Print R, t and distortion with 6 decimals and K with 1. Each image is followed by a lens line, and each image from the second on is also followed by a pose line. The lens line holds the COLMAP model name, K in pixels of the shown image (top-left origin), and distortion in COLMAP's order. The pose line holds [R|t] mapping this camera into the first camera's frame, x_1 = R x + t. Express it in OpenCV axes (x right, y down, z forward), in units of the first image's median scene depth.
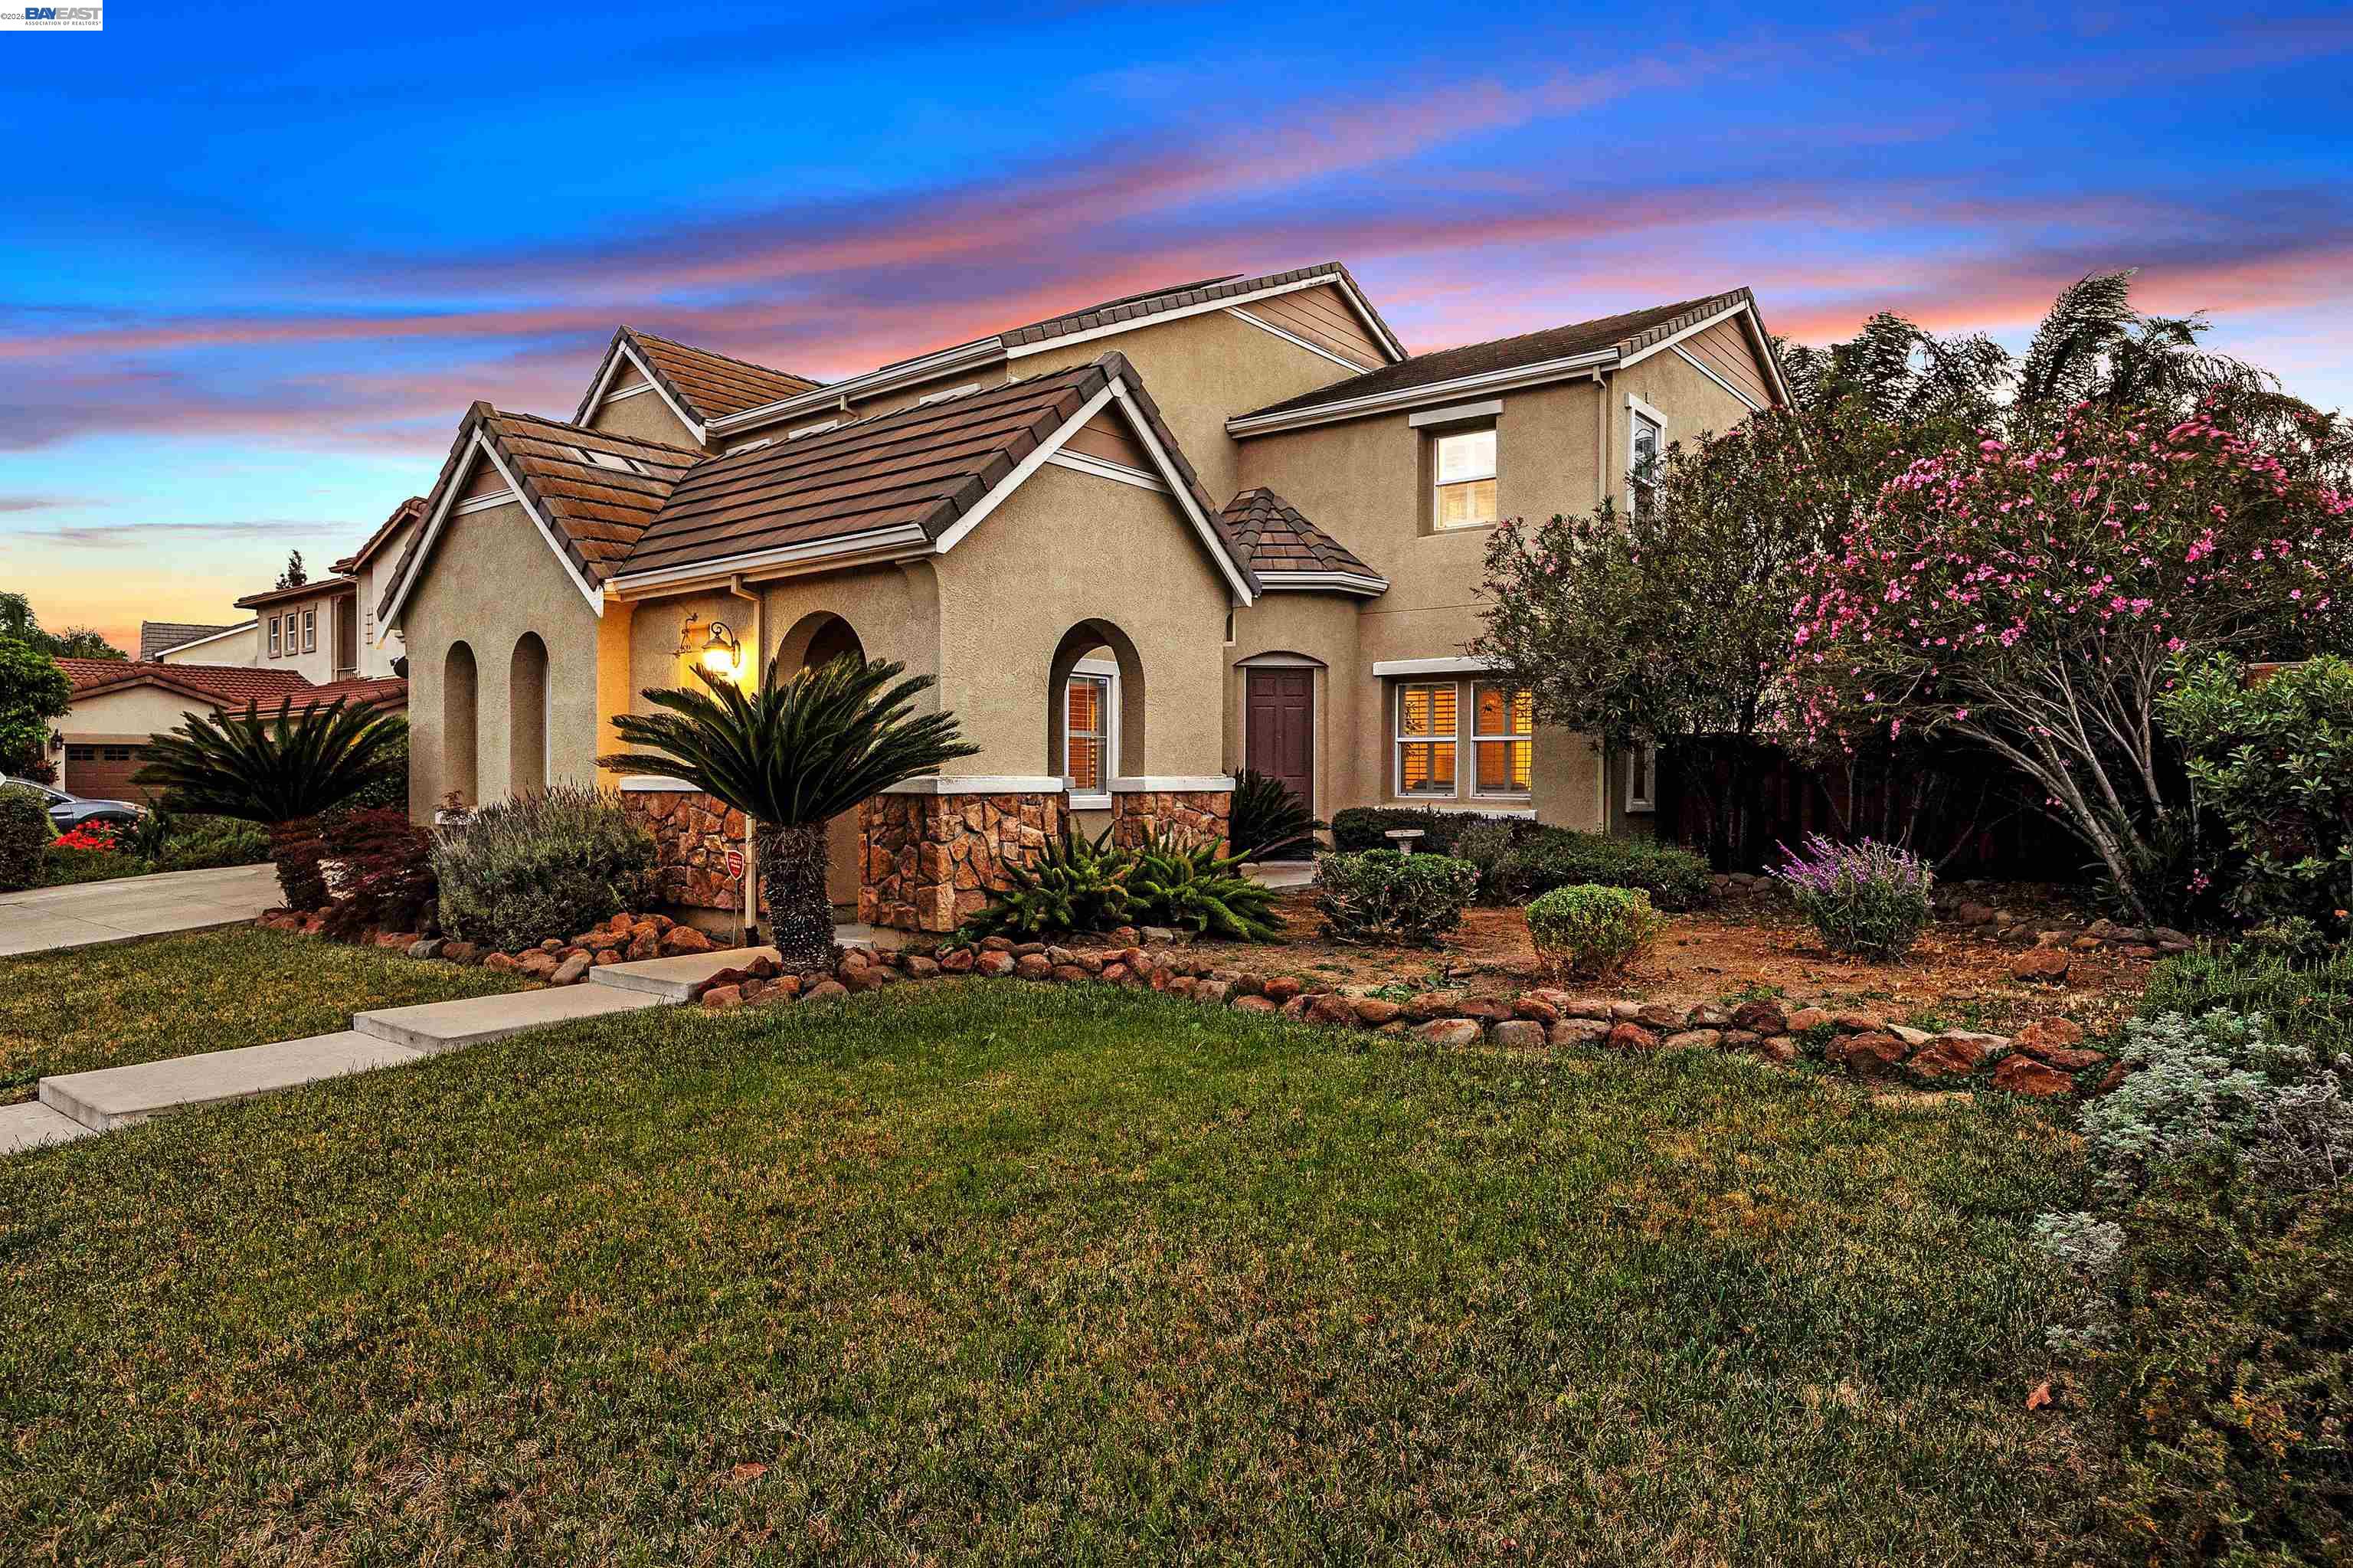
lens RADIAL K [[1375.5, 0, 1176.5], [0, 1375.5, 784.0], [0, 0, 1]] dist [-0.001499, -0.000174]
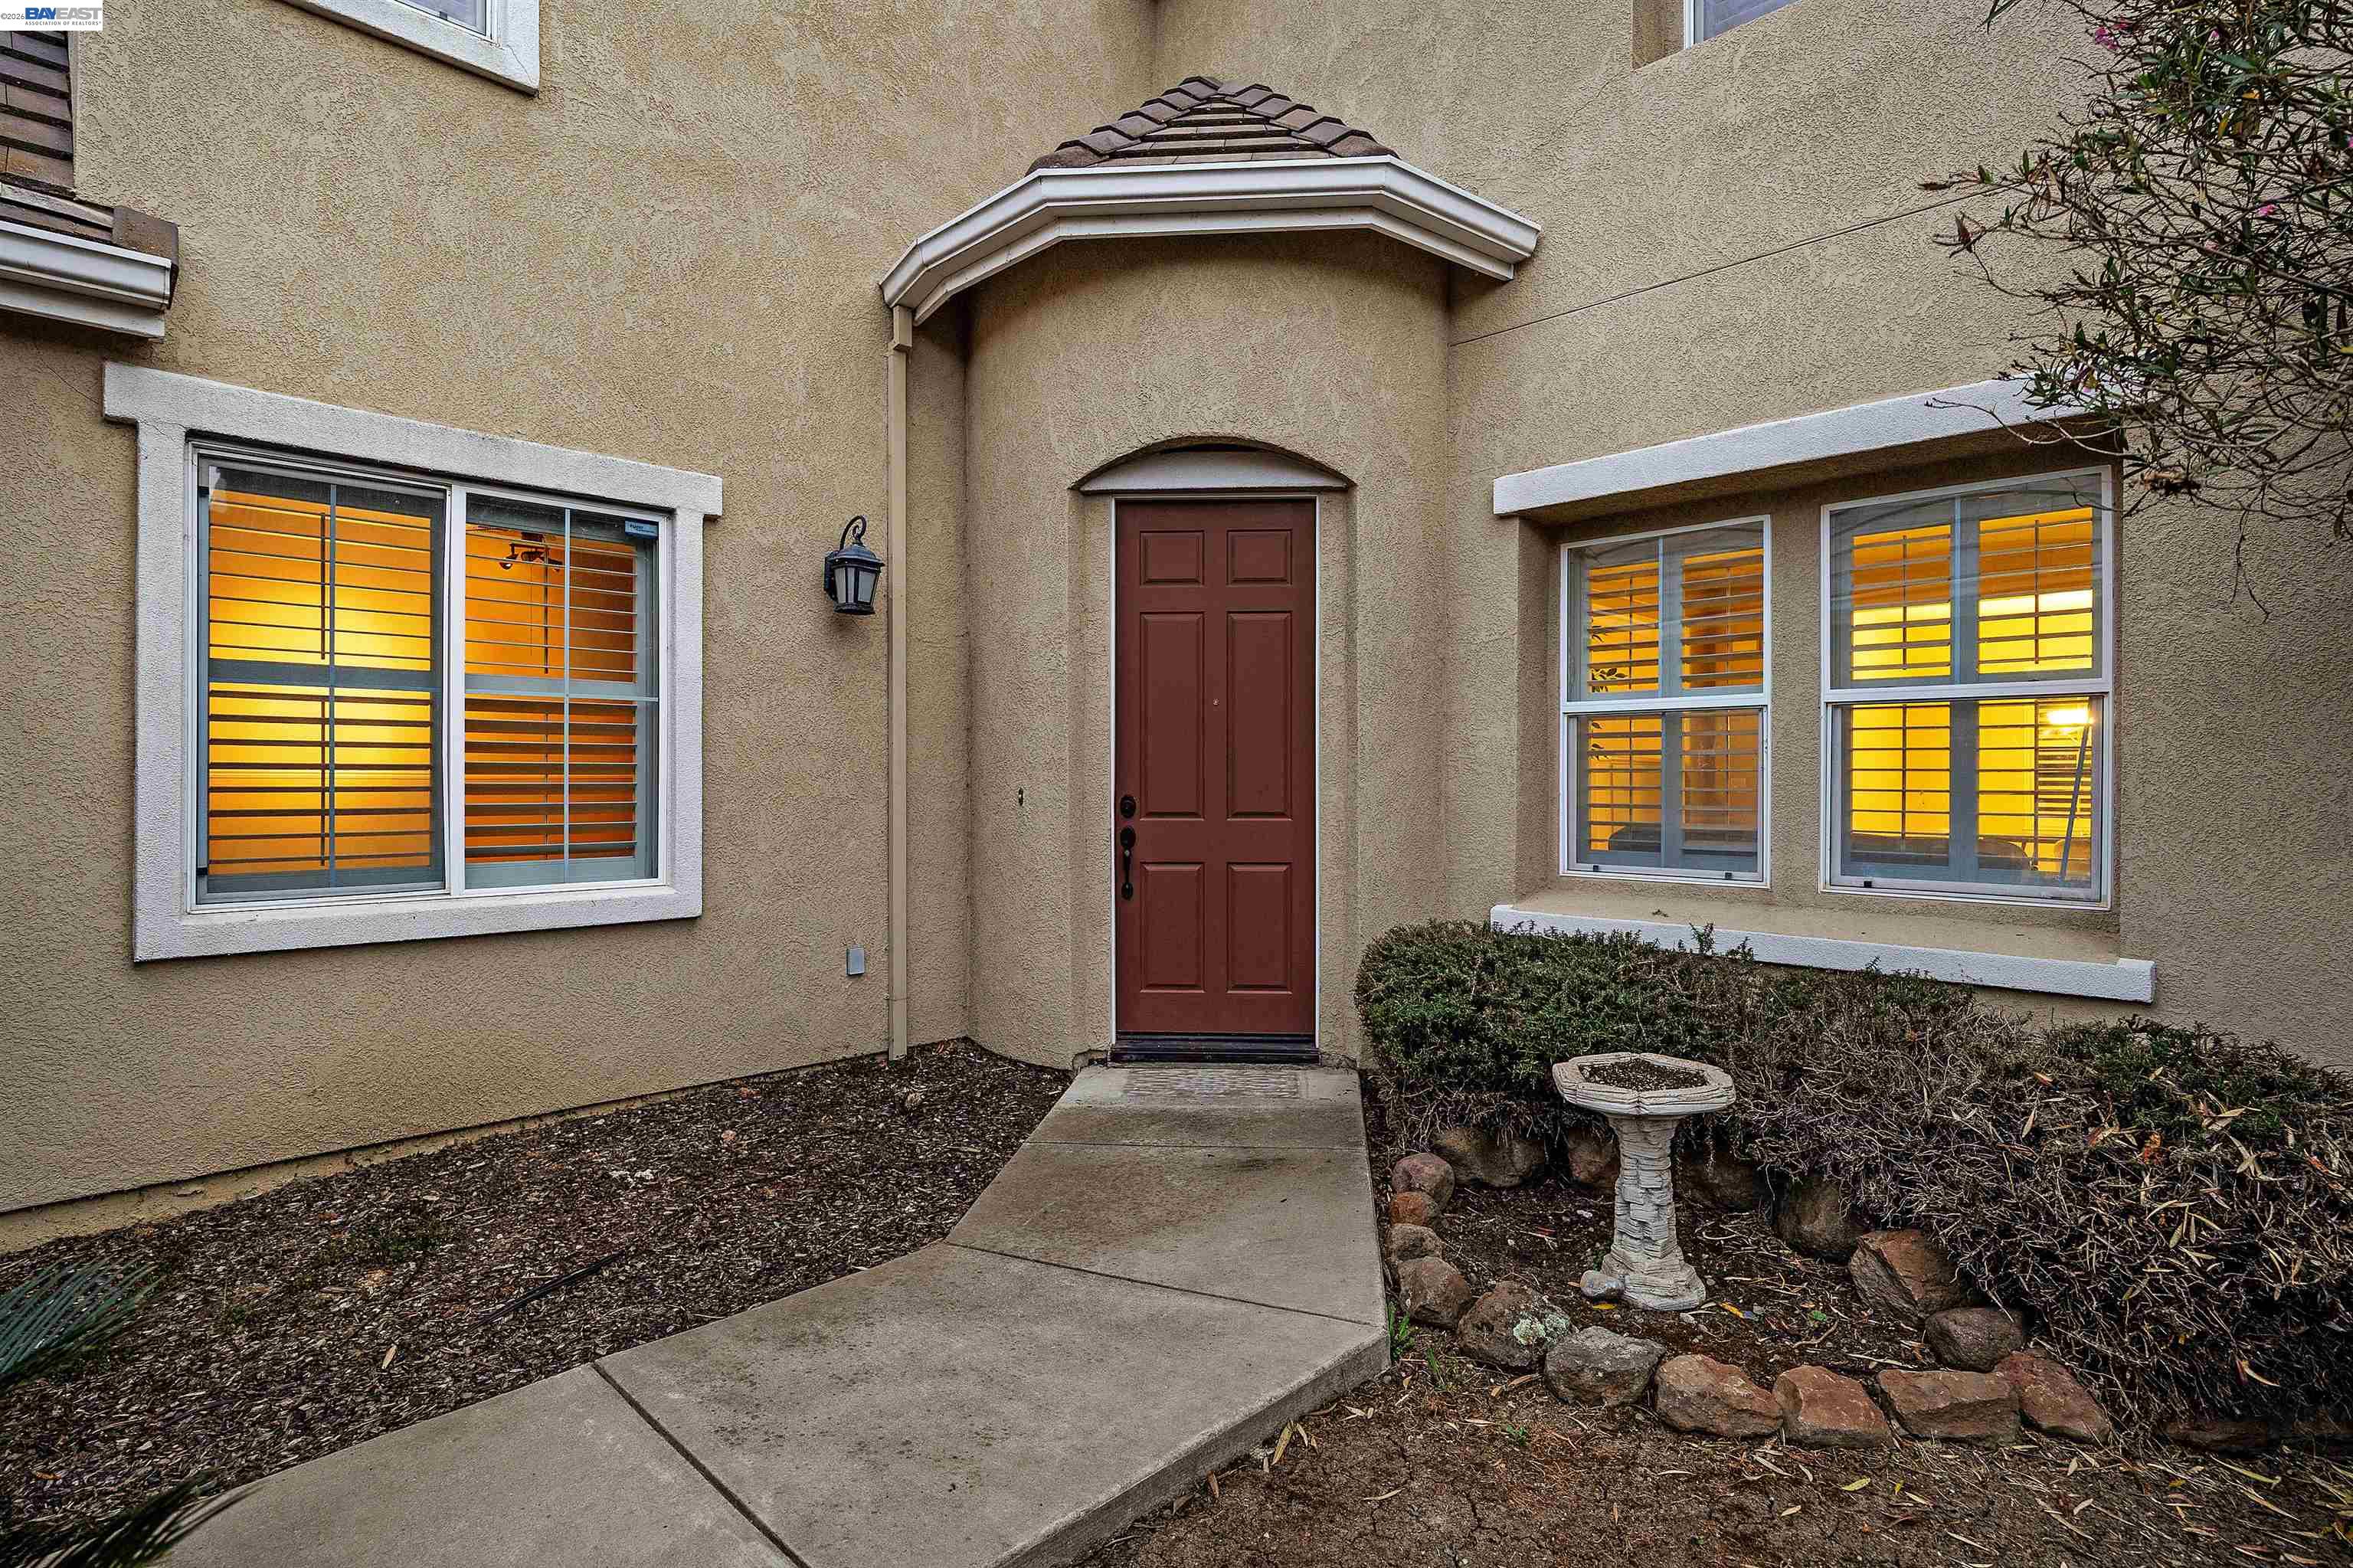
lens RADIAL K [[1175.3, 0, 1176.5], [0, 1175.3, 784.0], [0, 0, 1]] dist [-0.000123, 0.000042]
pose [[0.995270, 0.002314, -0.097121, 0.094743], [-0.001298, 0.999944, 0.010516, -0.015496], [0.097140, -0.010340, 0.995217, 0.709720]]
